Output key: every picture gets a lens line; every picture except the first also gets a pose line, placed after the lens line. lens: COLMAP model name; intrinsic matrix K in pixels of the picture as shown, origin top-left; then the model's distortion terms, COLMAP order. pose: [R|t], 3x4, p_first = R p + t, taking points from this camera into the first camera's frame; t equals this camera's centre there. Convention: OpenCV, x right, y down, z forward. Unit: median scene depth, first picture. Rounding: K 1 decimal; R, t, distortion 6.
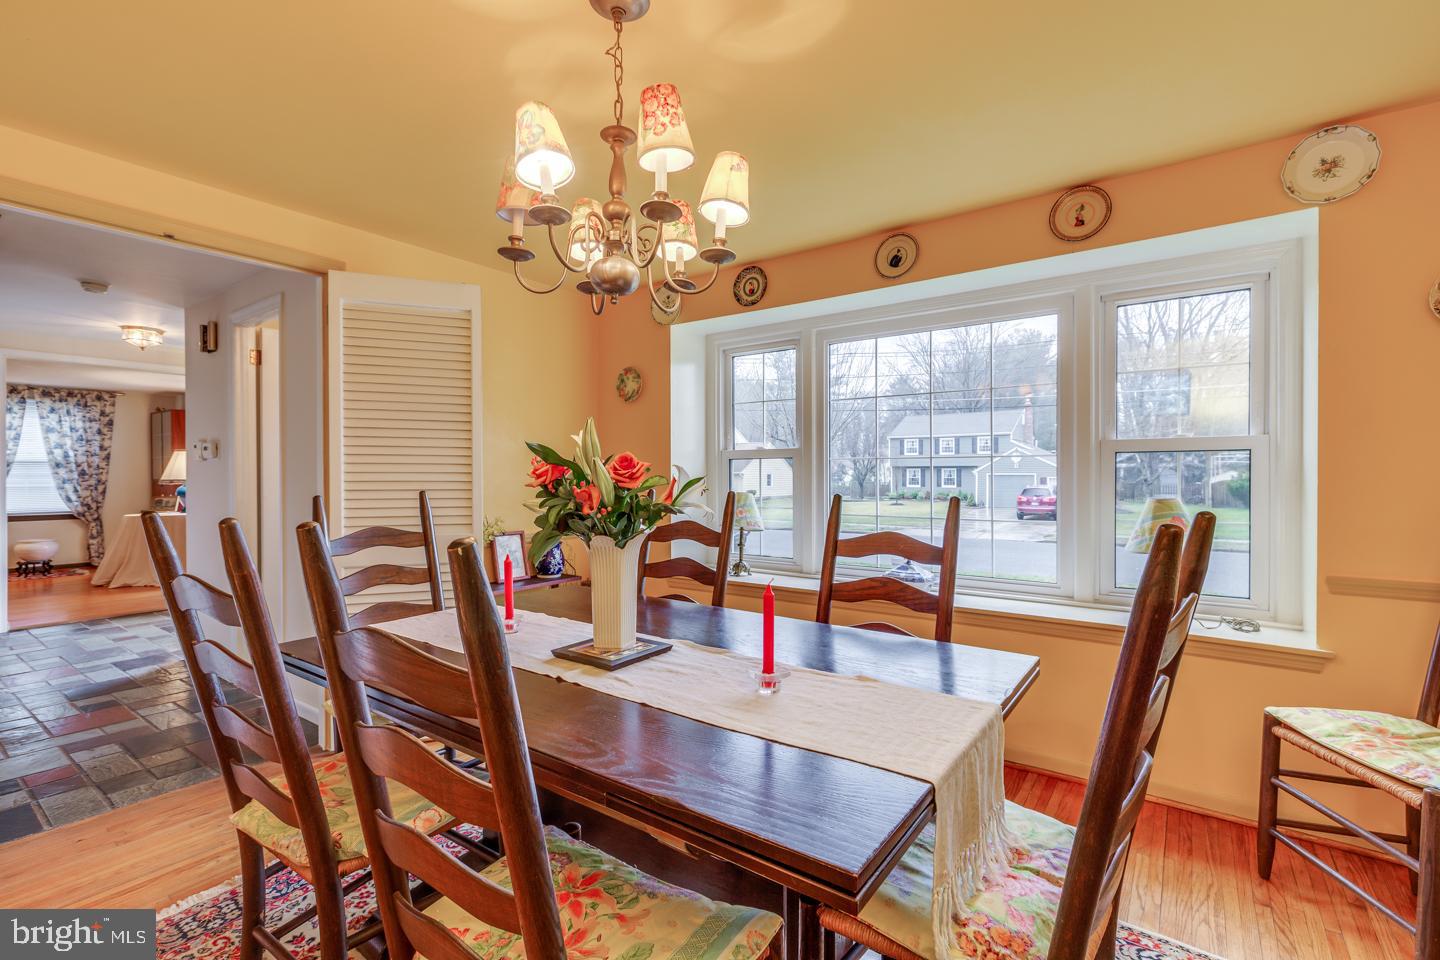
lens RADIAL K [[649.0, 0, 712.8], [0, 649.0, 477.4], [0, 0, 1]] dist [0.007900, -0.000196]
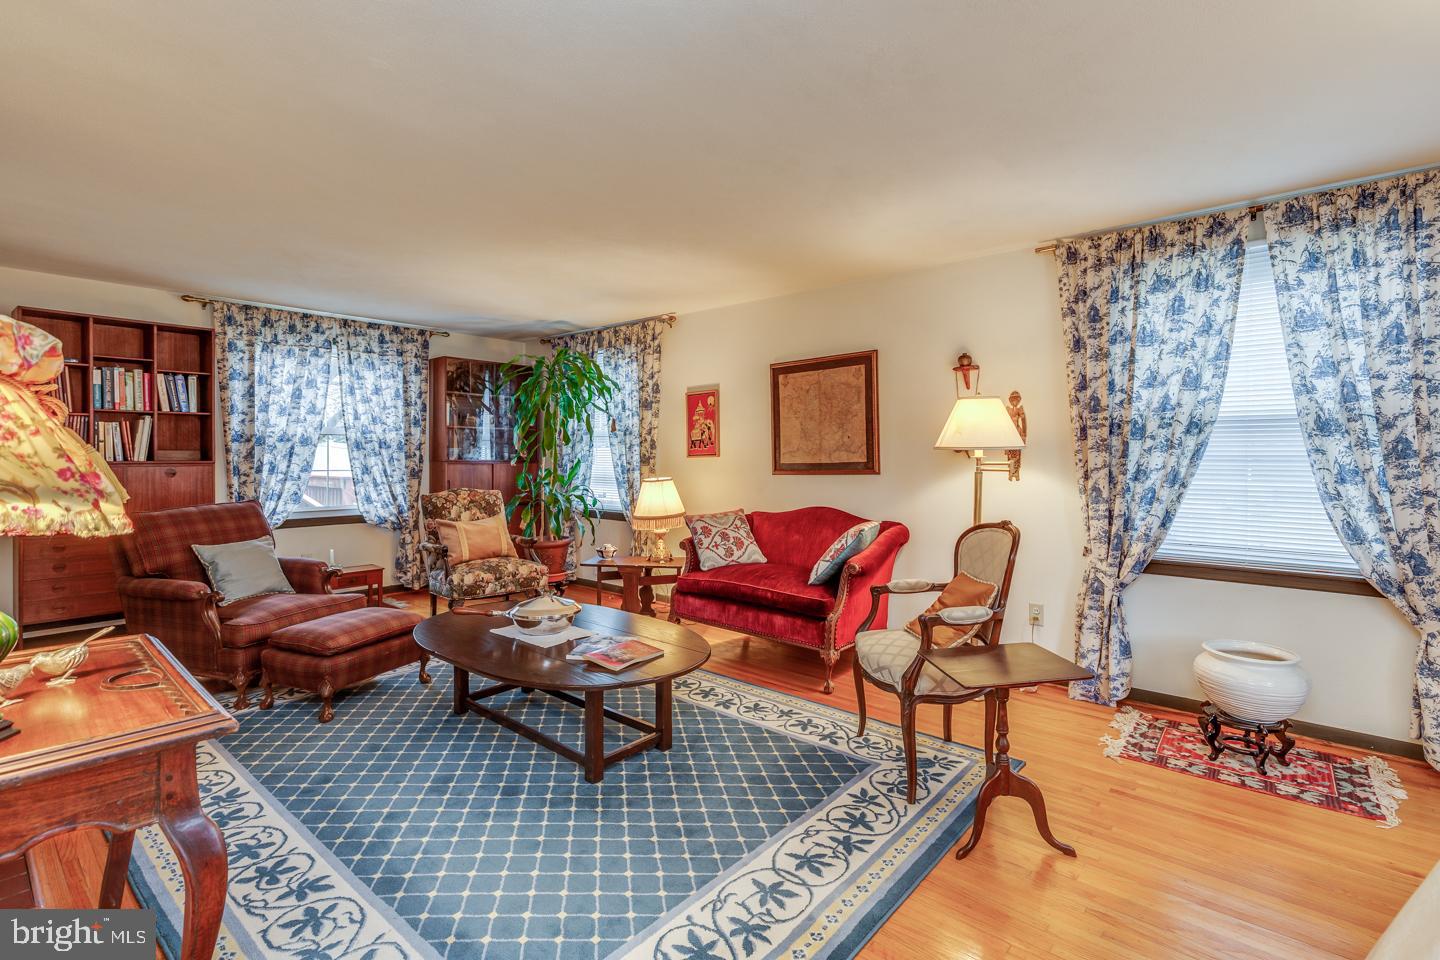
lens RADIAL K [[677.9, 0, 725.2], [0, 677.9, 461.0], [0, 0, 1]] dist [0.002037, 0.000465]
pose [[-0.063394, 0.009247, -0.997946, -0.634789], [-0.008440, 0.999916, 0.009801, -0.001930], [0.997953, 0.009044, -0.063311, 0.713048]]
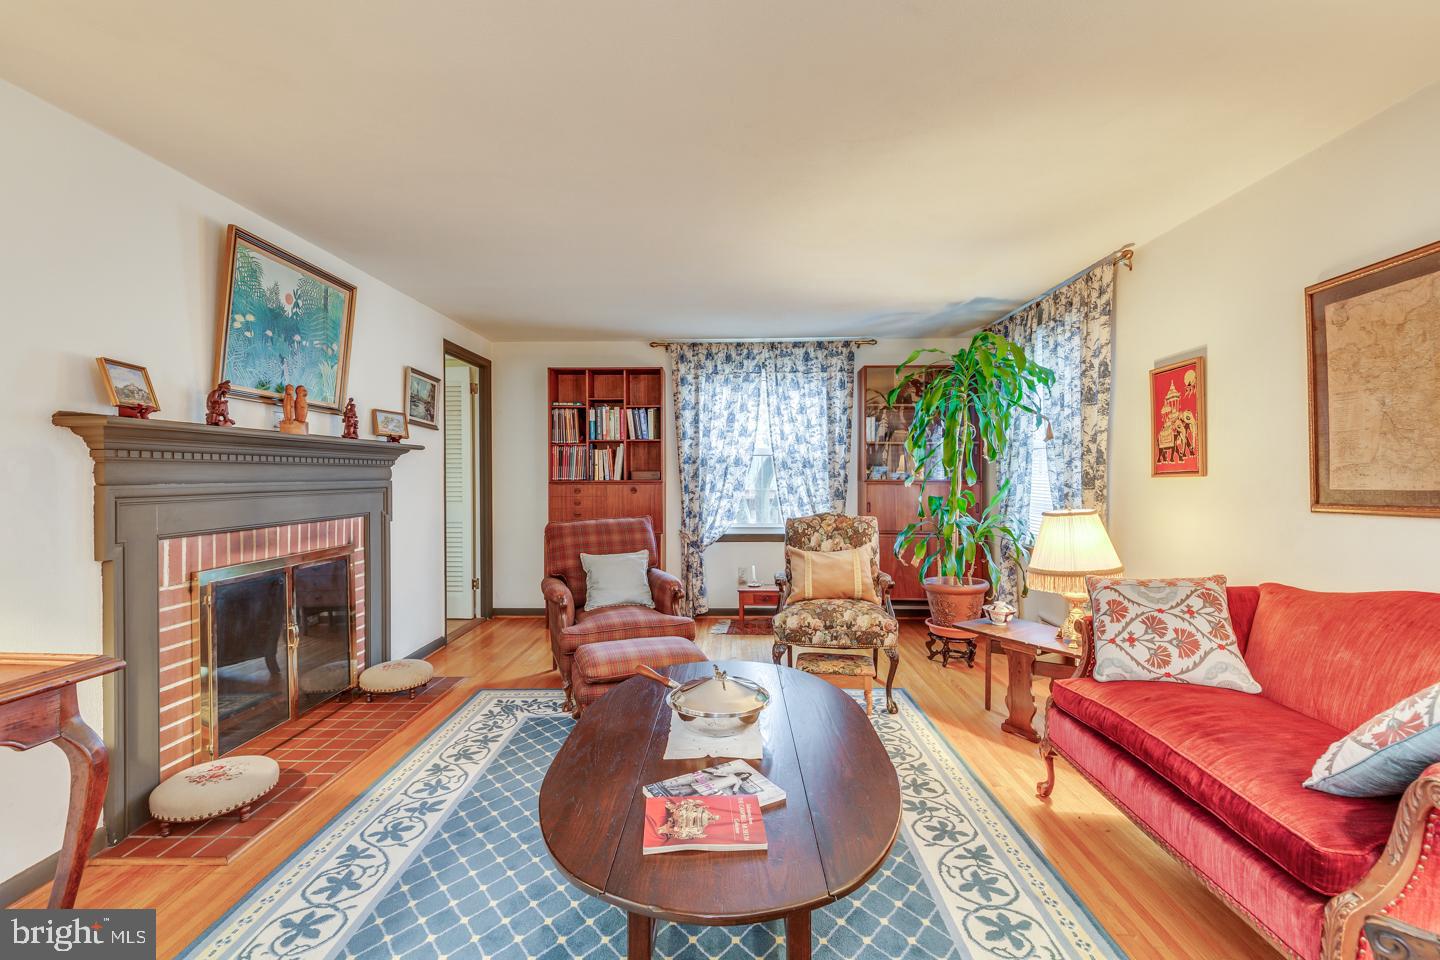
lens RADIAL K [[637.0, 0, 720.6], [0, 637.0, 481.2], [0, 0, 1]] dist [0.002995, -0.000714]
pose [[-0.811068, 0.009631, -0.584873, -0.854767], [-0.000308, 0.999857, 0.016892, -0.002406], [0.584952, 0.013881, -0.810949, 0.786951]]
